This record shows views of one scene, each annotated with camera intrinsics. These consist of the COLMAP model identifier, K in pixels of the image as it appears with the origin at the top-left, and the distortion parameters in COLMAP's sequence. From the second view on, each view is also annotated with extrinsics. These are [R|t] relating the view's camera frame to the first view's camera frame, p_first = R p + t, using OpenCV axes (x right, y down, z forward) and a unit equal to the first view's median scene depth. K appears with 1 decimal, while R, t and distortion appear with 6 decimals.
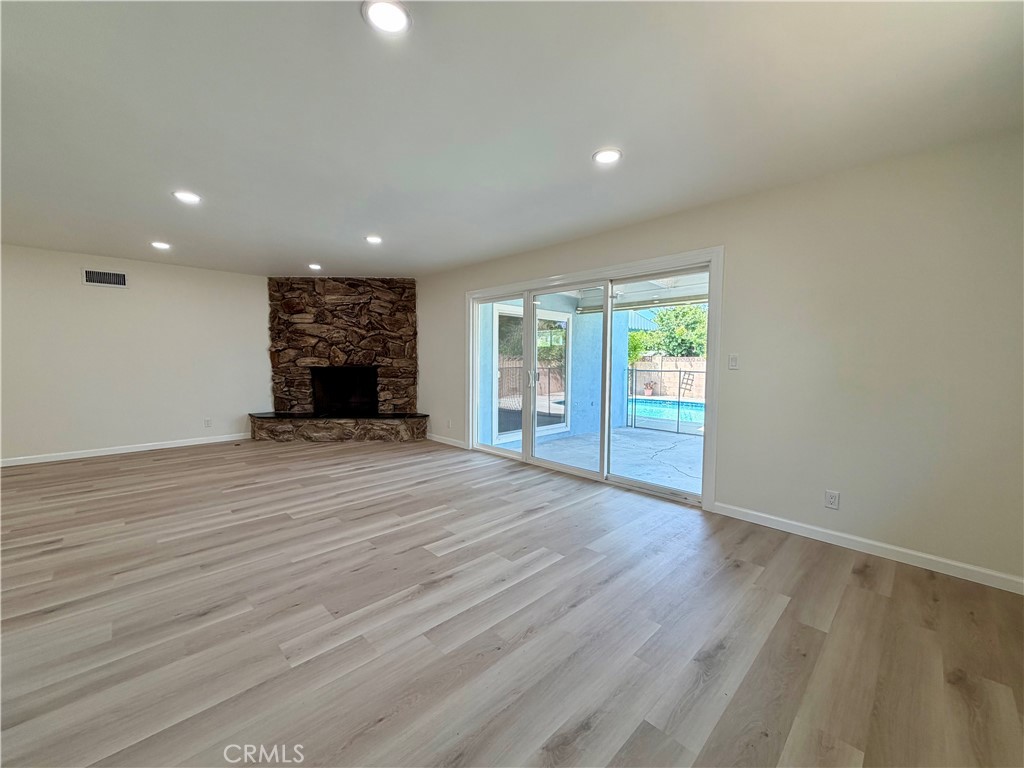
lens RADIAL K [[408.7, 0, 509.3], [0, 408.7, 383.3], [0, 0, 1]] dist [0.003016, 0.000306]
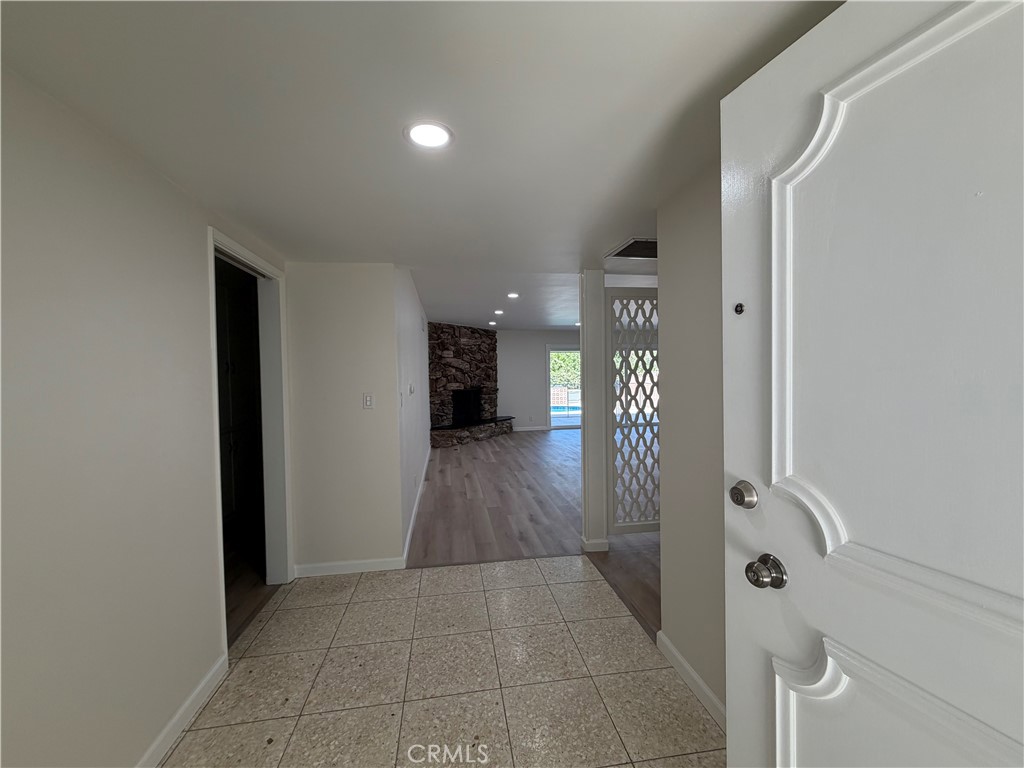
lens RADIAL K [[408.7, 0, 508.7], [0, 408.7, 384.6], [0, 0, 1]] dist [0.003016, 0.000306]
pose [[0.578235, -0.036808, 0.815040, -1.488580], [0.067230, 0.997734, -0.002638, -0.042000], [-0.813096, 0.056321, 0.579399, 0.067895]]
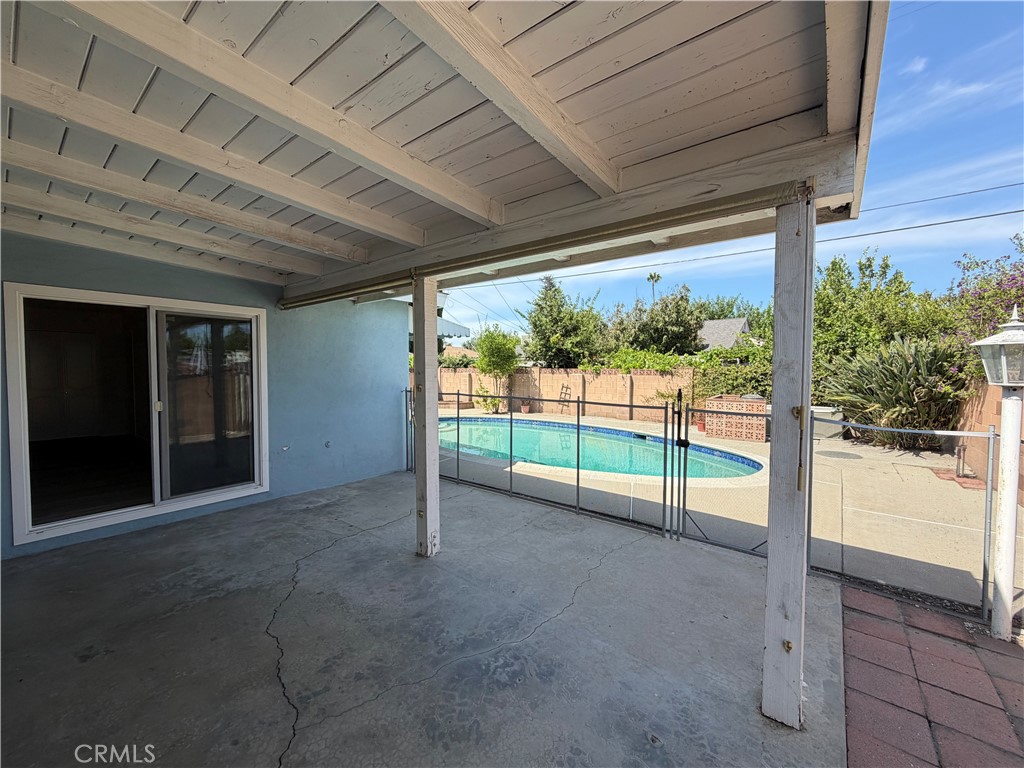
lens RADIAL K [[408.7, 0, 510.7], [0, 408.7, 382.4], [0, 0, 1]] dist [0.003016, 0.000306]
pose [[0.991567, -0.011147, 0.129112, 0.526960], [0.014178, 0.999645, -0.022579, -0.041238], [-0.128814, 0.024219, 0.991373, 0.372244]]
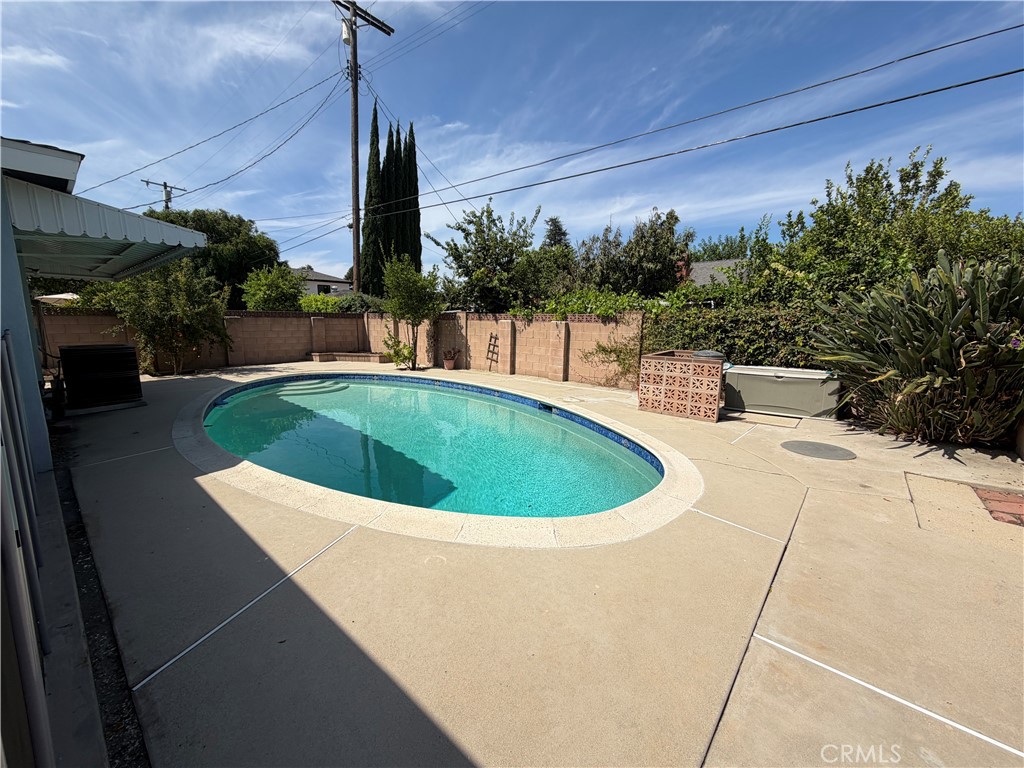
lens RADIAL K [[408.7, 0, 511.2], [0, 408.7, 381.7], [0, 0, 1]] dist [0.003016, 0.000306]
pose [[0.995995, -0.010066, 0.088836, 1.024095], [0.001662, 0.995555, 0.094172, -0.036858], [-0.089389, -0.093647, 0.991584, 0.777654]]
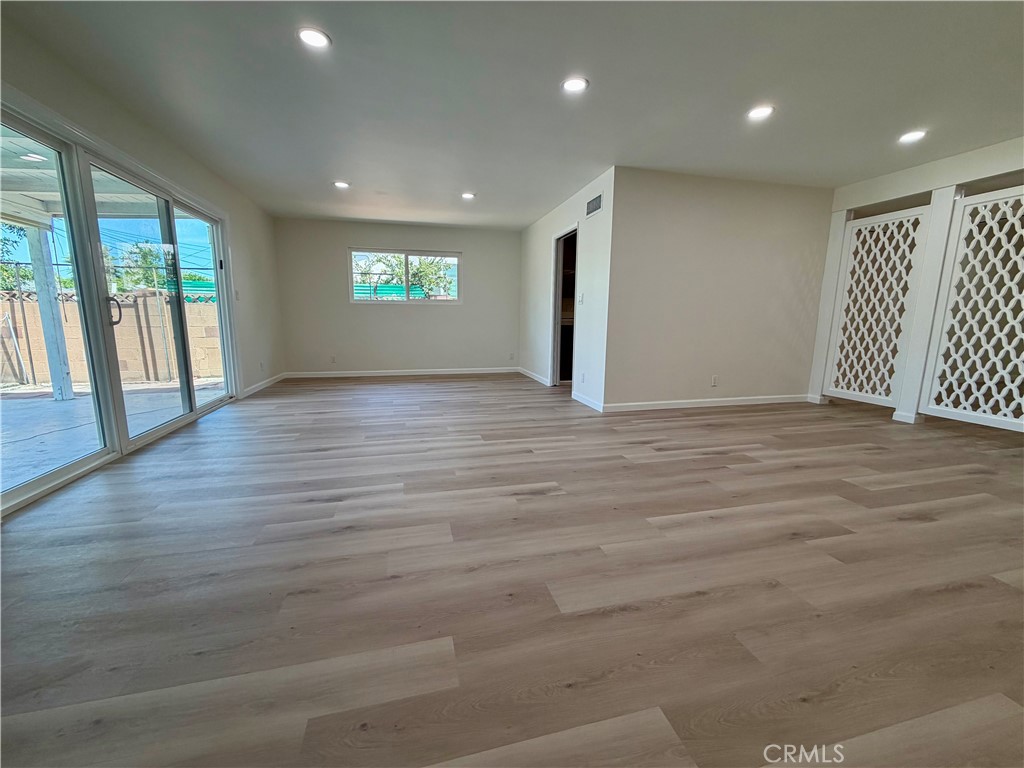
lens RADIAL K [[408.7, 0, 511.0], [0, 408.7, 384.3], [0, 0, 1]] dist [0.003016, 0.000306]
pose [[-0.869445, -0.092186, 0.485352, -0.560256], [0.016266, 0.976562, 0.214621, -0.019961], [-0.493762, 0.194496, -0.847568, 0.931491]]
